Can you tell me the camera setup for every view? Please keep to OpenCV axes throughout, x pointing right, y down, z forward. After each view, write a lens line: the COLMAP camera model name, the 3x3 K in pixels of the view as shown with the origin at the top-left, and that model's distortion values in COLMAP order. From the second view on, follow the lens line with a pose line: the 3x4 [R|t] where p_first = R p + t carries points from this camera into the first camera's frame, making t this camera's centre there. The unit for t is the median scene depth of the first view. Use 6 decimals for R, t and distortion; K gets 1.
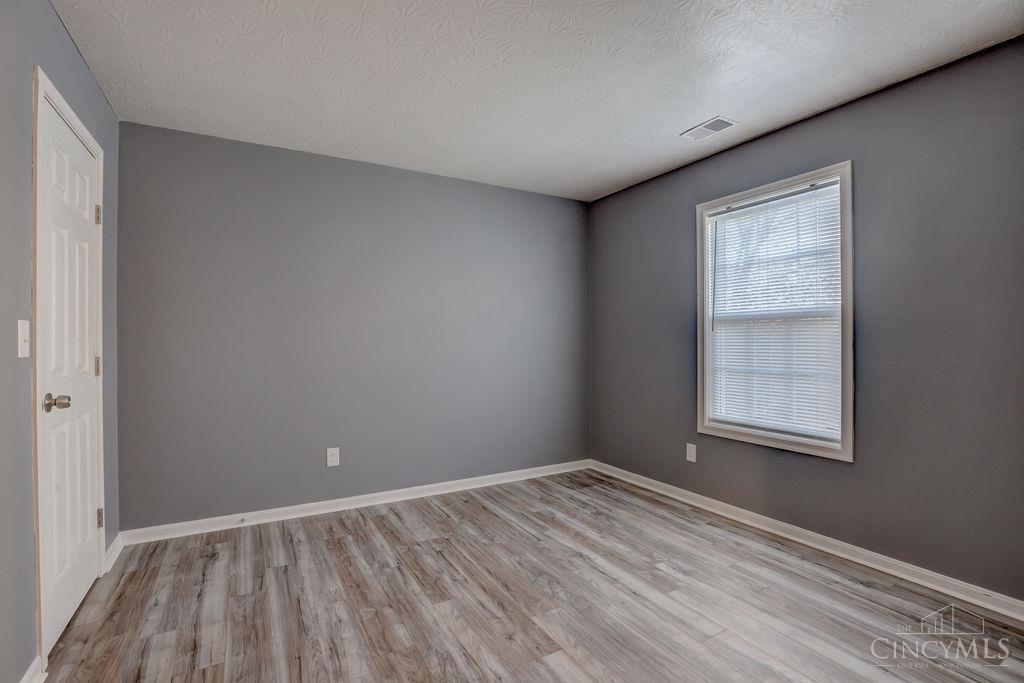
lens RADIAL K [[477.6, 0, 516.5], [0, 477.6, 339.3], [0, 0, 1]] dist [-0.032810, 0.004526]
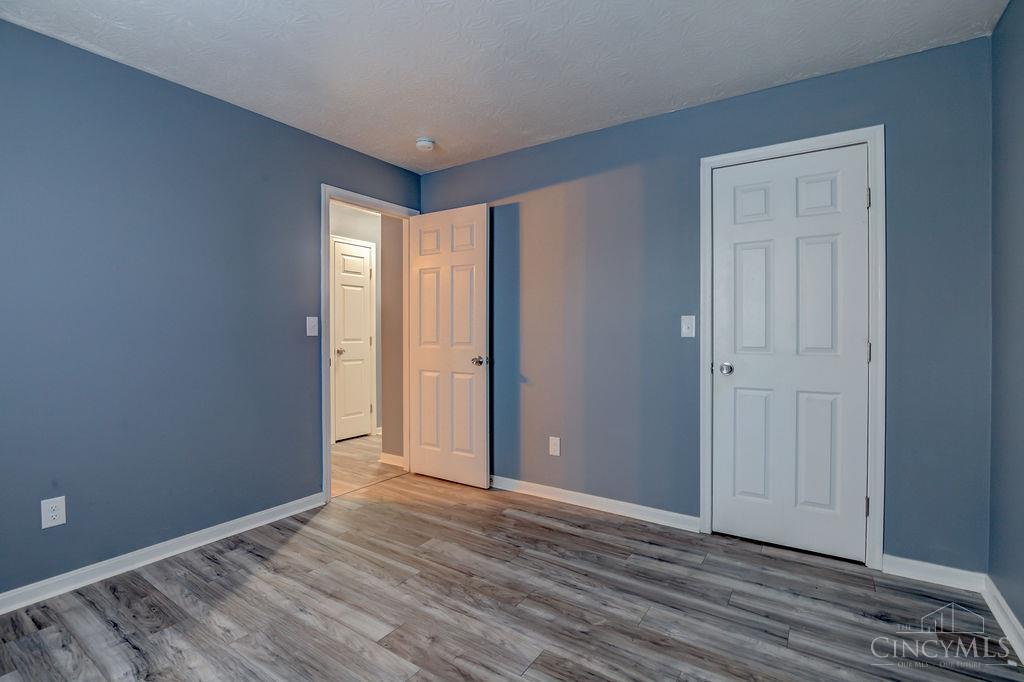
lens RADIAL K [[477.6, 0, 508.6], [0, 477.6, 340.1], [0, 0, 1]] dist [-0.032810, 0.004526]
pose [[-0.903572, 0.016657, -0.428113, 0.219778], [0.006947, 0.999682, 0.024234, 0.007126], [0.428380, 0.018923, -0.903400, 1.705741]]
